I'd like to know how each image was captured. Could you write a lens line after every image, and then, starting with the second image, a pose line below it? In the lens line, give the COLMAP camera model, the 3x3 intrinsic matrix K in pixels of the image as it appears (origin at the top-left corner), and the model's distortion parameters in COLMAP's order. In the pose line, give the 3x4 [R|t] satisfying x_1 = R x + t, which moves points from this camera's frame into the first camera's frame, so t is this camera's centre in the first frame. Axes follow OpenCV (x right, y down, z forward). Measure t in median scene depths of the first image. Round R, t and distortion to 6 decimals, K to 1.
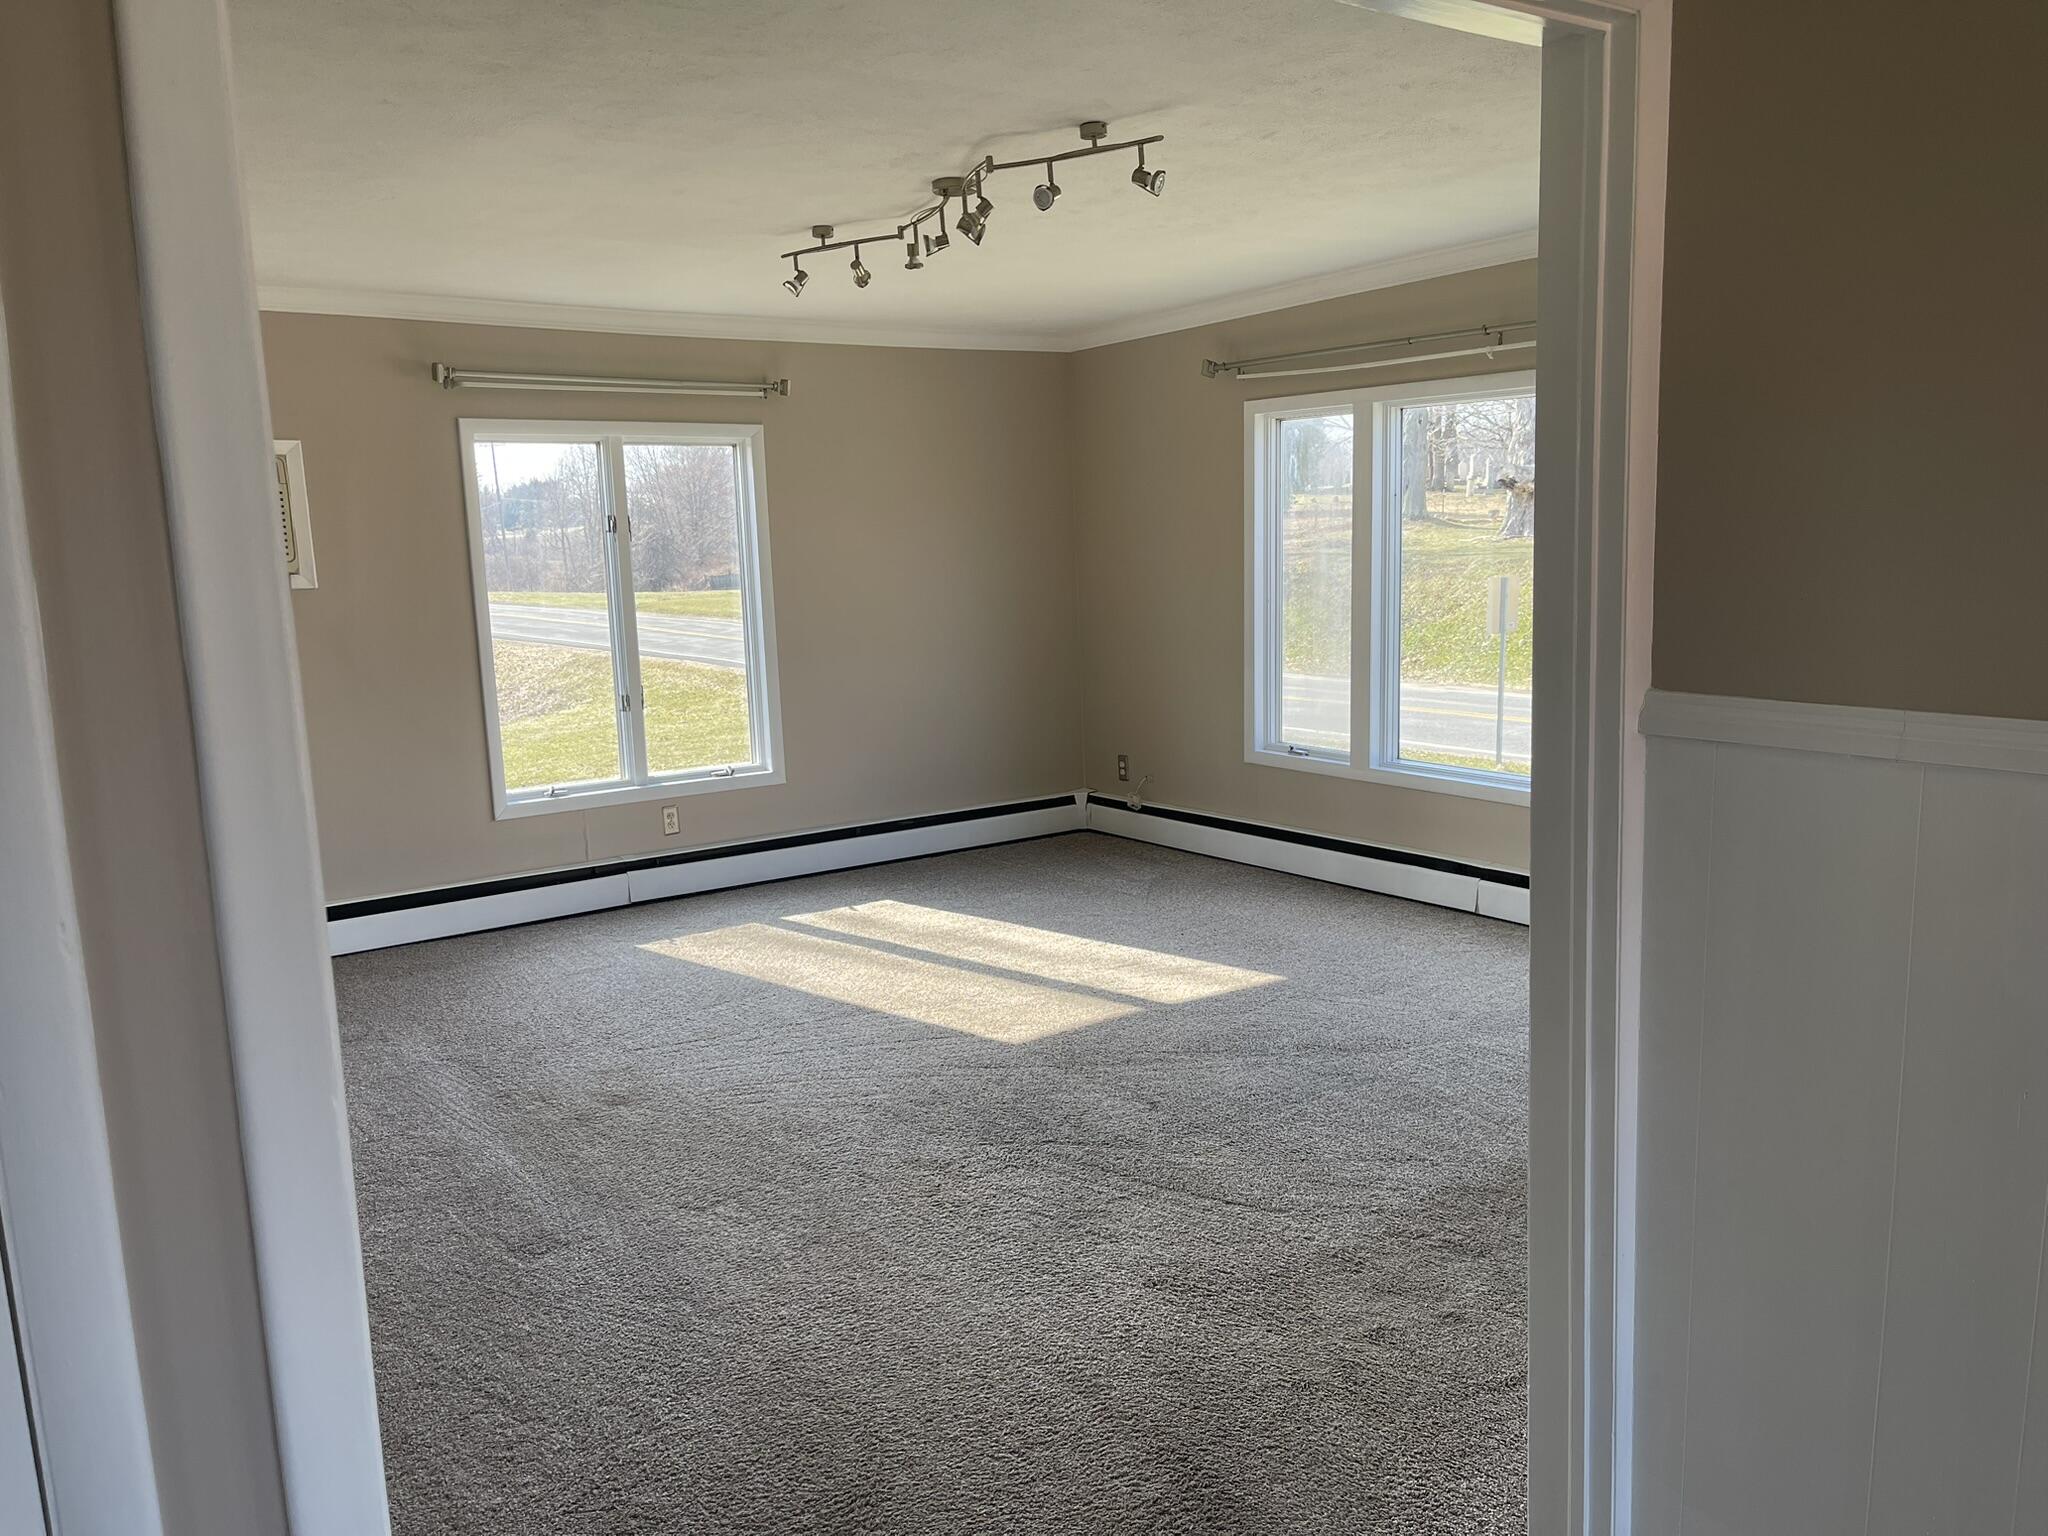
lens RADIAL K [[1516.9, 0, 1030.3], [0, 1516.9, 798.8], [0, 0, 1]] dist [0.111825, -0.284238]
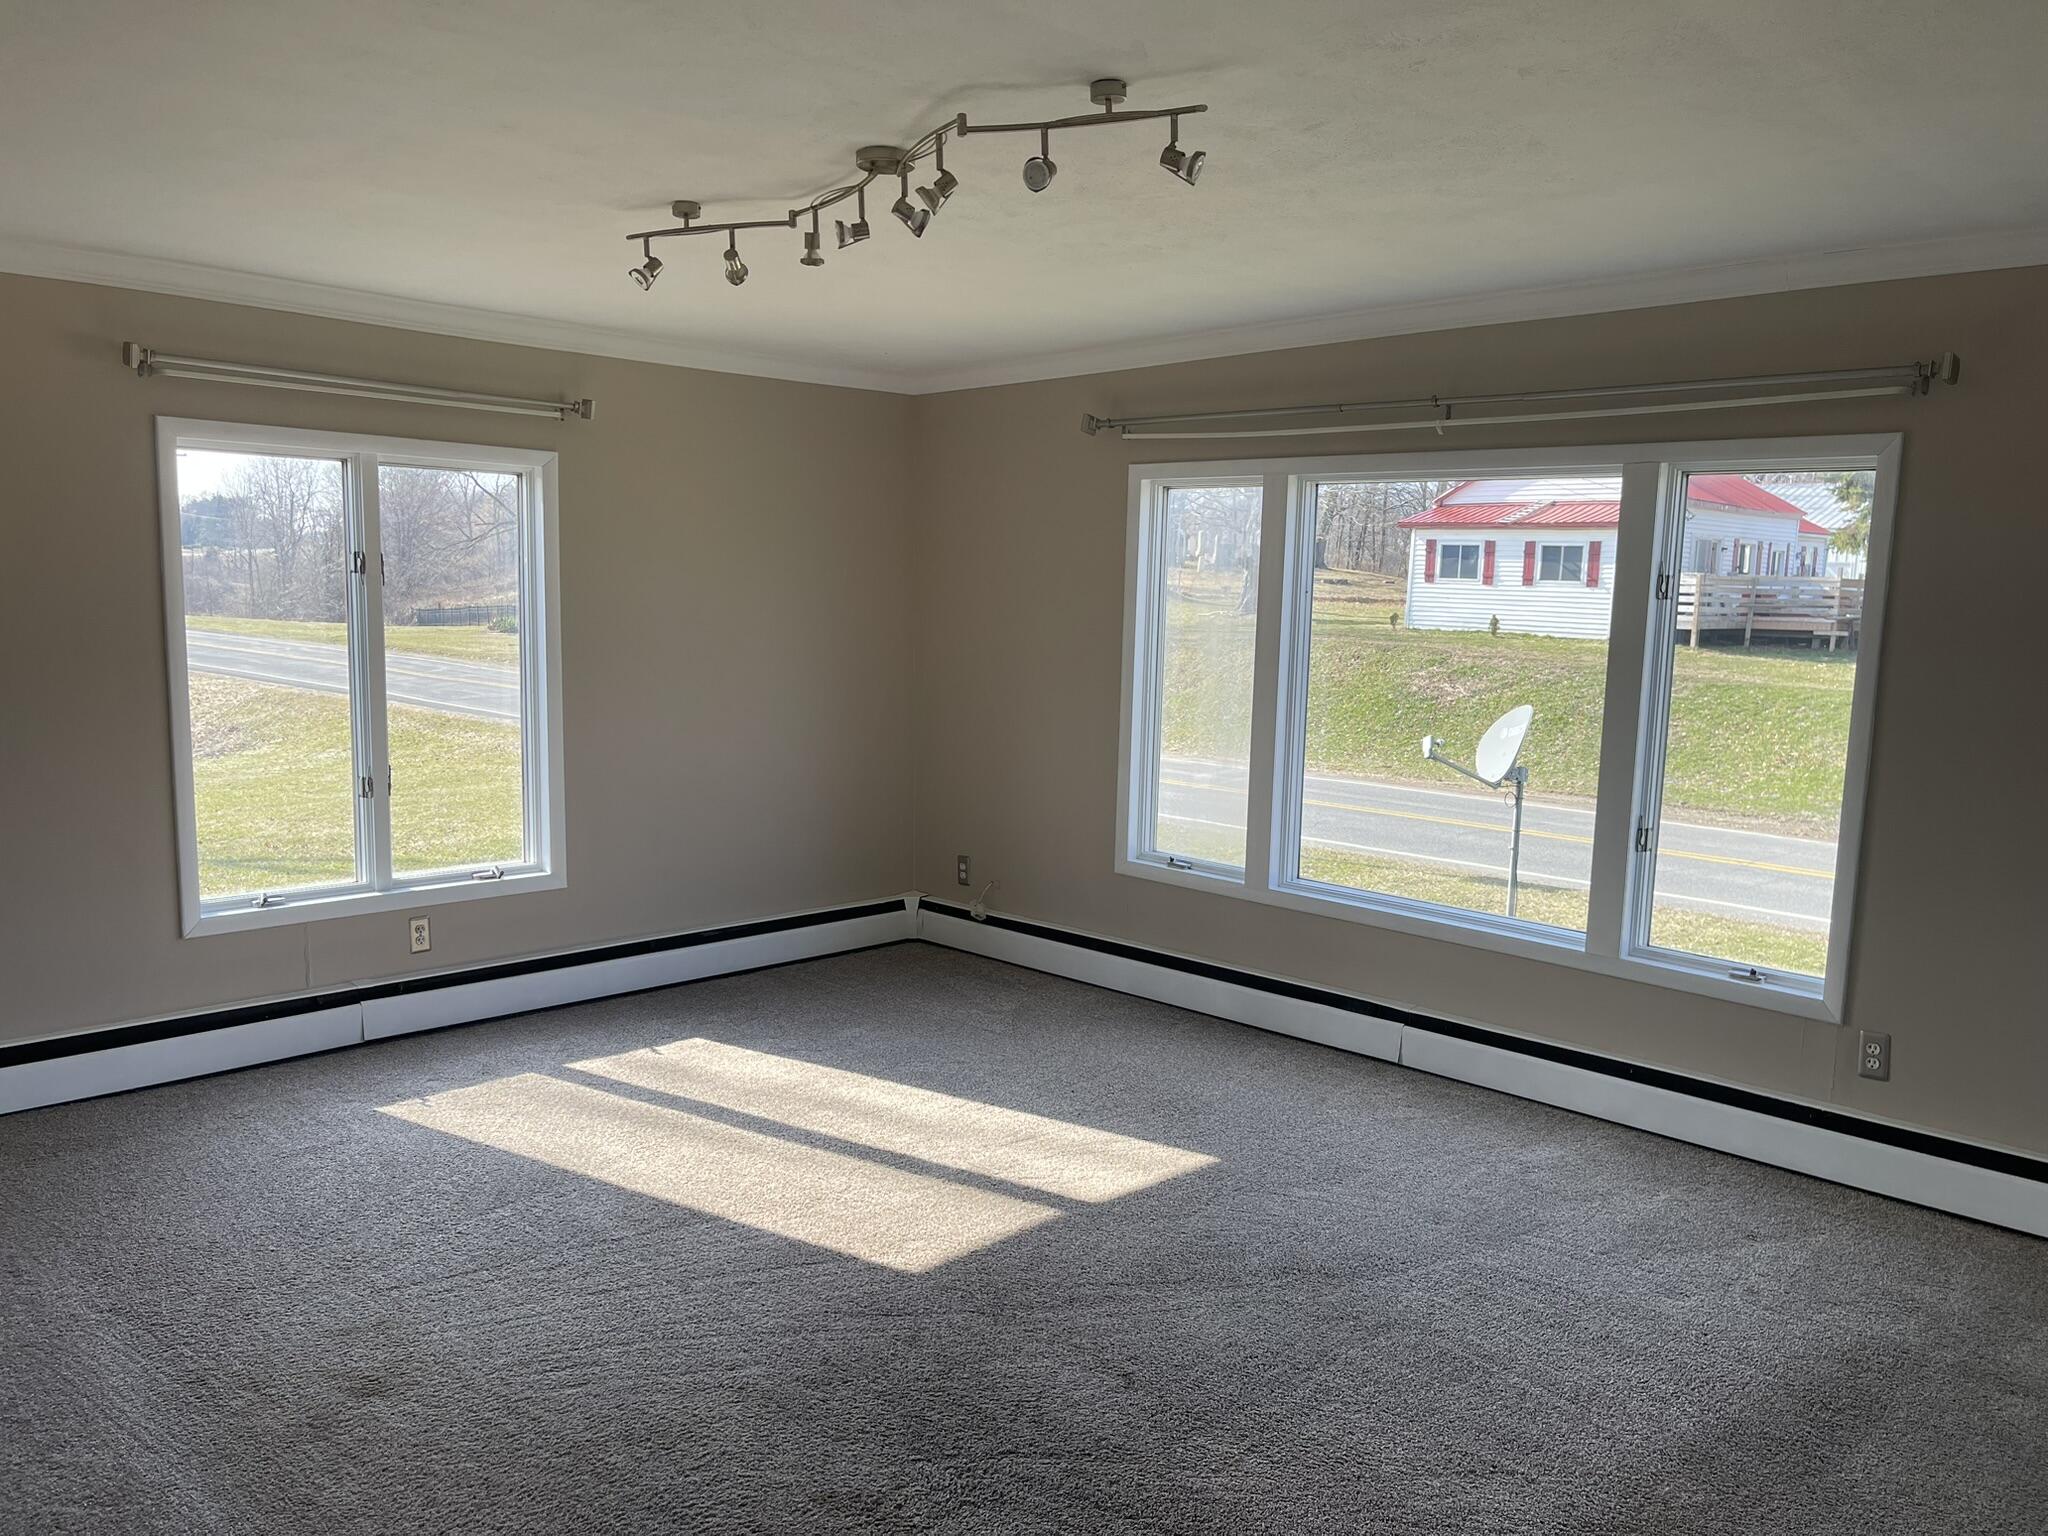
lens RADIAL K [[1525.0, 0, 1016.8], [0, 1525.0, 797.7], [0, 0, 1]] dist [0.061832, -0.074178]
pose [[0.985000, 0.029672, 0.169986, -0.080141], [-0.023402, 0.998974, -0.038770, -0.039936], [-0.170962, 0.034210, 0.984683, 0.183722]]
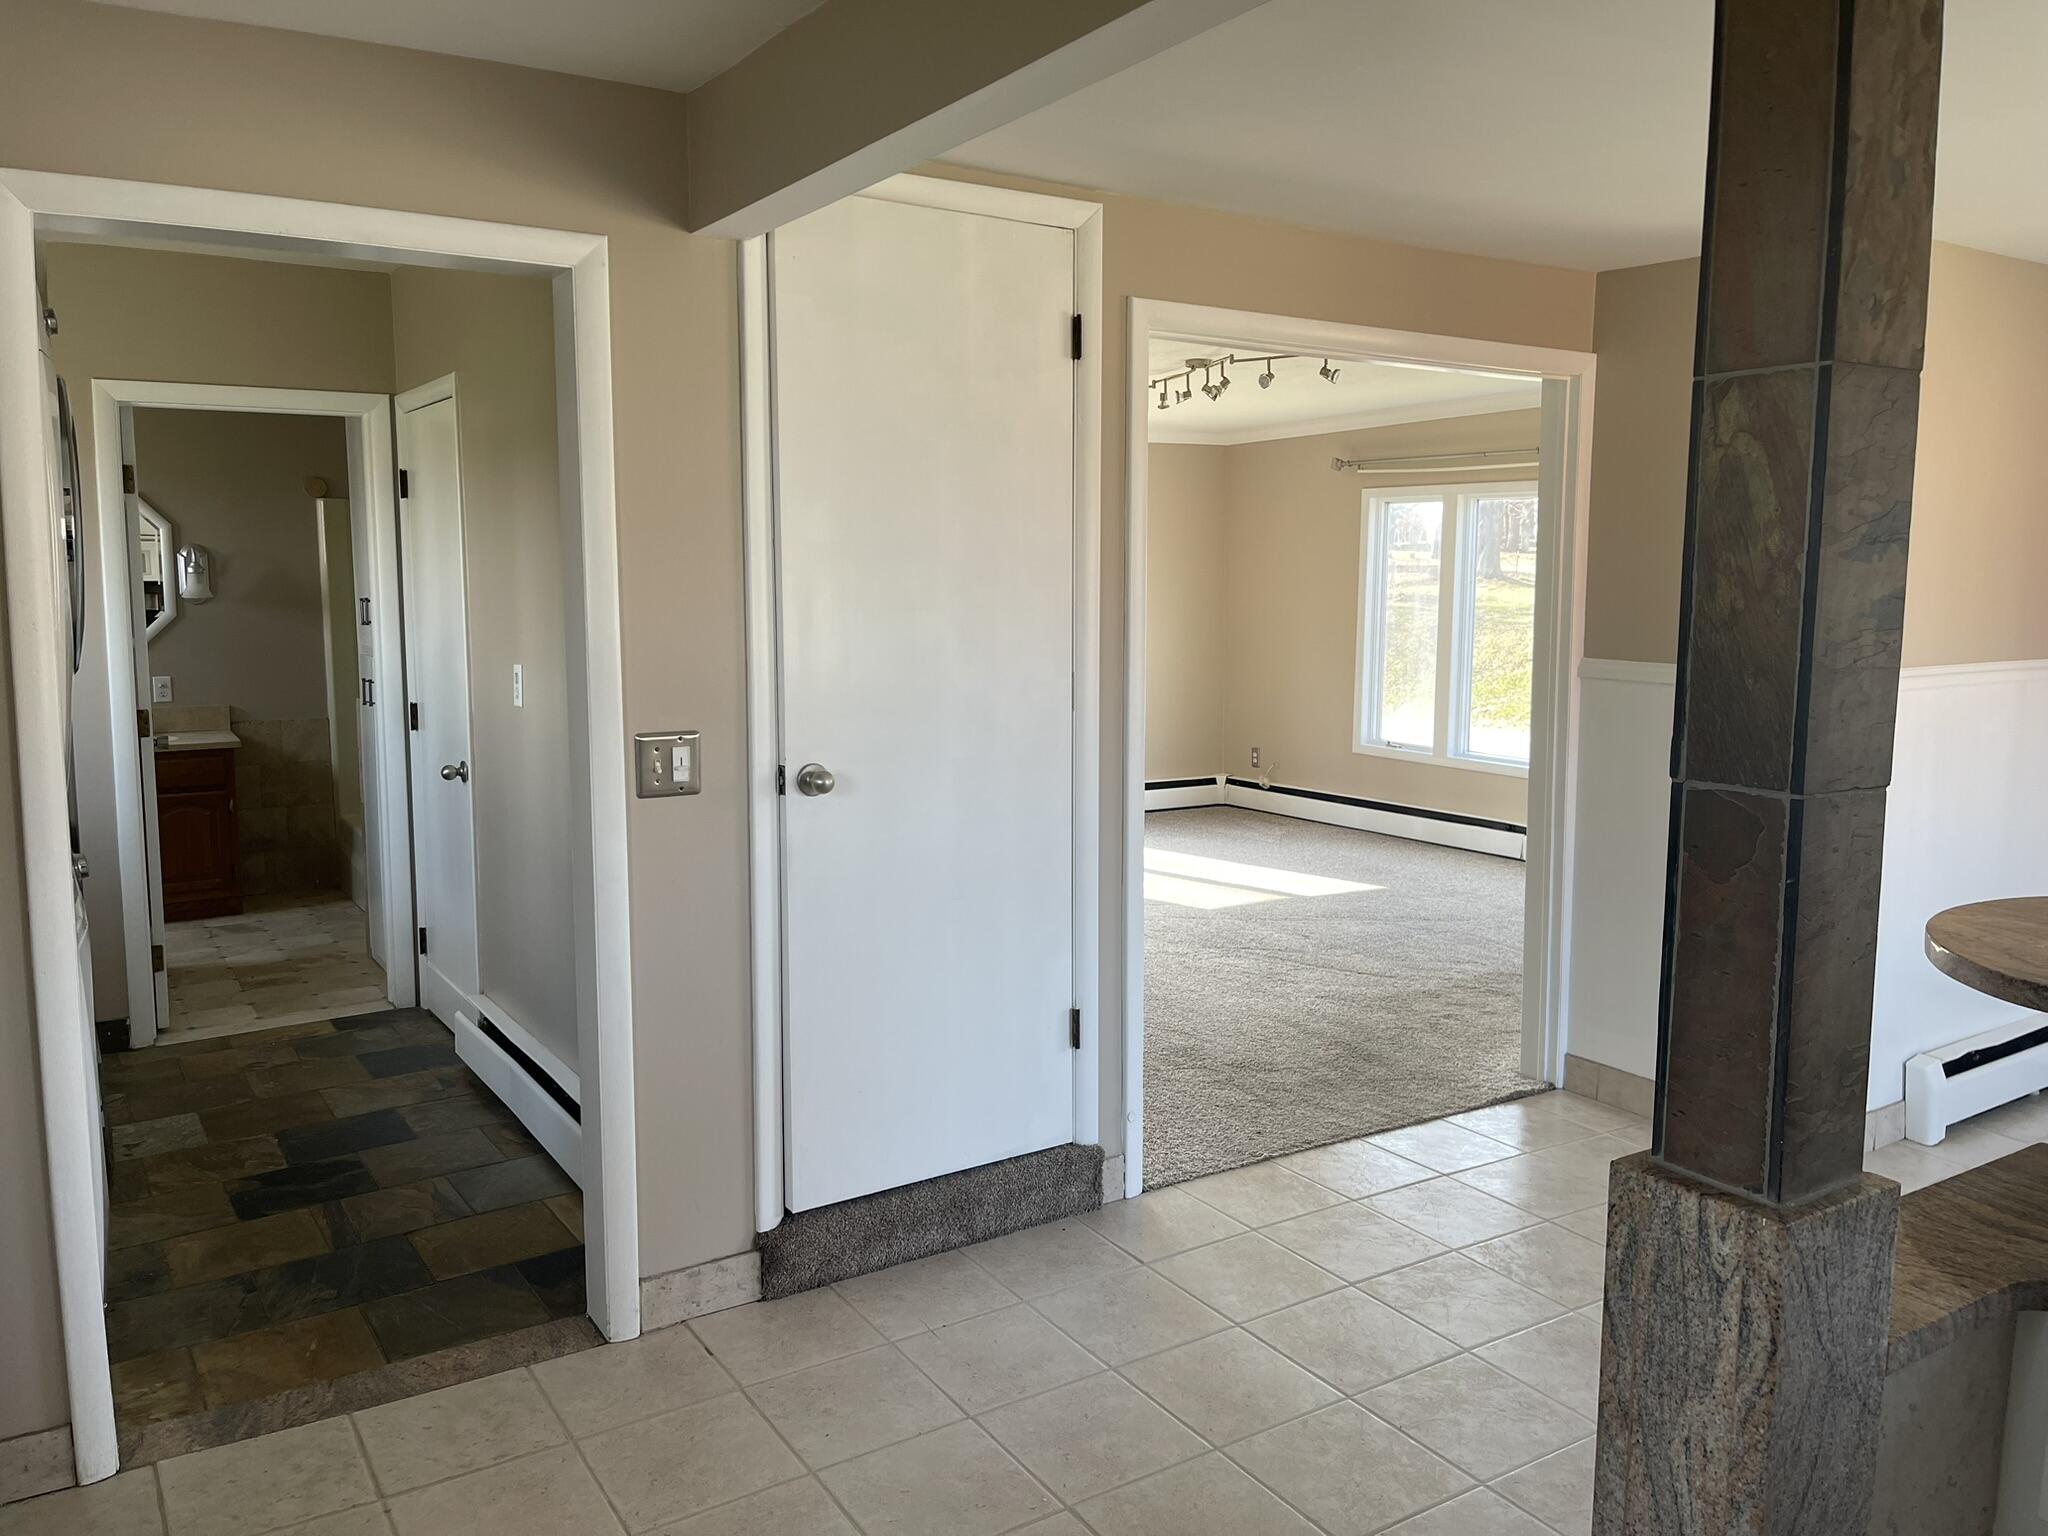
lens RADIAL K [[1523.6, 0, 1024.0], [0, 1523.6, 768.0], [0, 0, 1]] dist [0.063379, -0.091213]
pose [[0.998091, 0.041870, -0.045410, -0.107557], [-0.043967, 0.997964, -0.046208, 0.080062], [0.043383, 0.048116, 0.997899, -0.444756]]
